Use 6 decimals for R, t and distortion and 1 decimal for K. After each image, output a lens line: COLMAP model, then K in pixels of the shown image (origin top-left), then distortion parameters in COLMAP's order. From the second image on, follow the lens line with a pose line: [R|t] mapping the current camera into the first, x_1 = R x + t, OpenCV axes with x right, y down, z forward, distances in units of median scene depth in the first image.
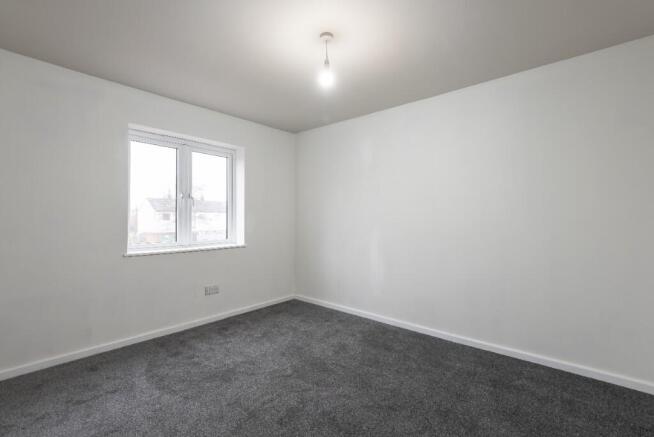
lens RADIAL K [[293.4, 0, 327.0], [0, 293.4, 218.5], [0, 0, 1]] dist [0.011621, -0.000972]
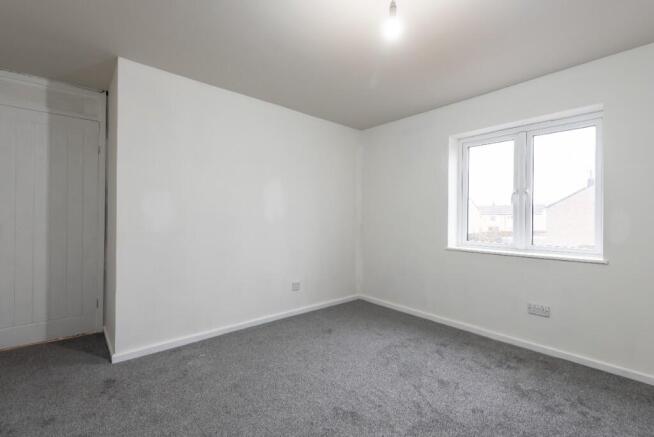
lens RADIAL K [[293.4, 0, 327.0], [0, 293.4, 218.5], [0, 0, 1]] dist [0.011621, -0.000972]
pose [[-0.132381, -0.002295, -0.991196, 0.495869], [-0.008423, 0.999964, -0.001190, 0.009030], [0.991163, 0.008191, -0.132395, 0.607416]]
